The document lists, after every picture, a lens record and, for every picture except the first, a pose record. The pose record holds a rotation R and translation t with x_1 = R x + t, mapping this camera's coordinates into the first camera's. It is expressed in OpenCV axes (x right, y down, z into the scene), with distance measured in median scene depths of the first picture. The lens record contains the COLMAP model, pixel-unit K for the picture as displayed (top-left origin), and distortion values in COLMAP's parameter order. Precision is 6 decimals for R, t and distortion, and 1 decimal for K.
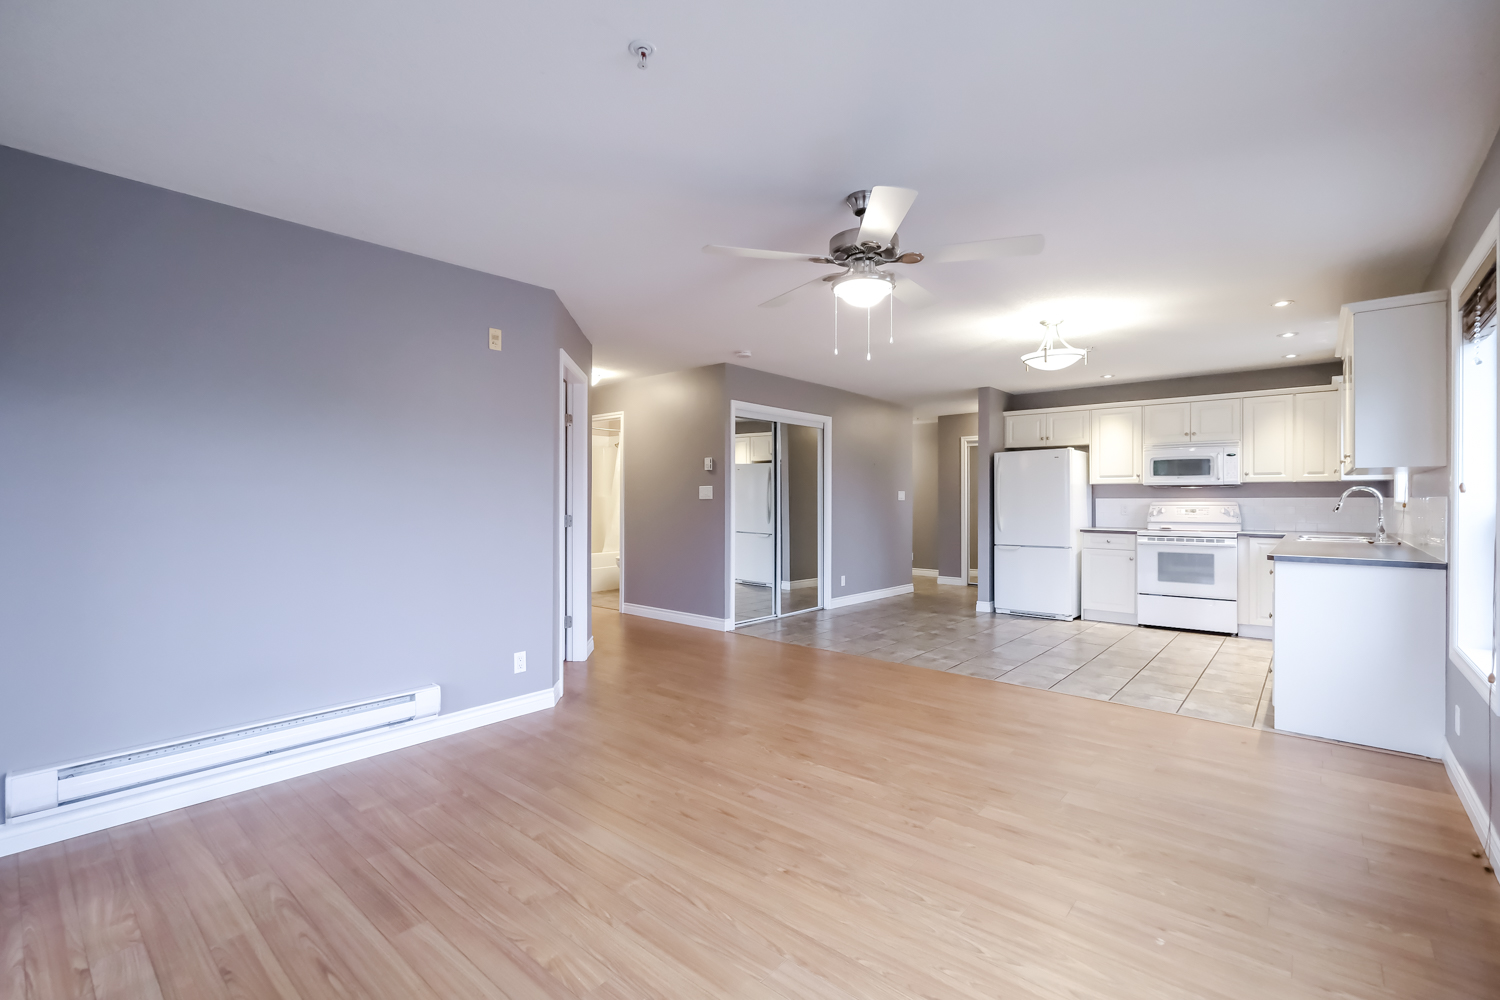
lens RADIAL K [[667.8, 0, 742.7], [0, 667.8, 475.9], [0, 0, 1]] dist [-0.001754, -0.000073]
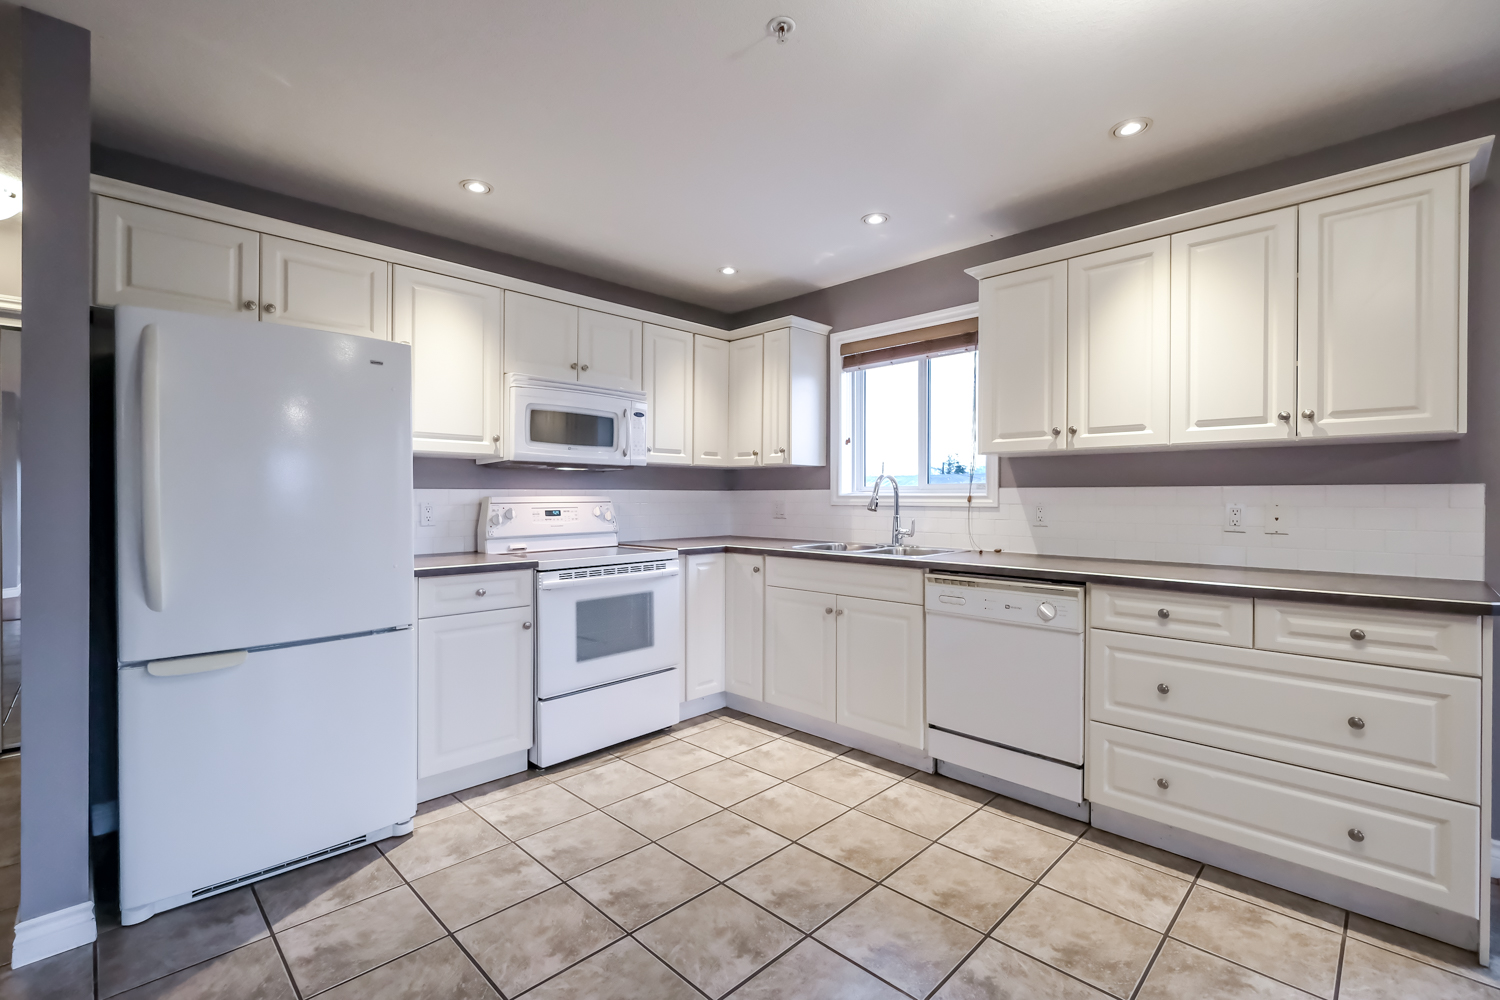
lens RADIAL K [[656.1, 0, 745.0], [0, 656.1, 501.9], [0, 0, 1]] dist [-0.007712, 0.000482]
pose [[0.073965, -0.002169, 0.997258, 0.169655], [-0.025847, 0.999658, 0.004092, 0.038467], [-0.996926, -0.026079, 0.073884, 0.846750]]
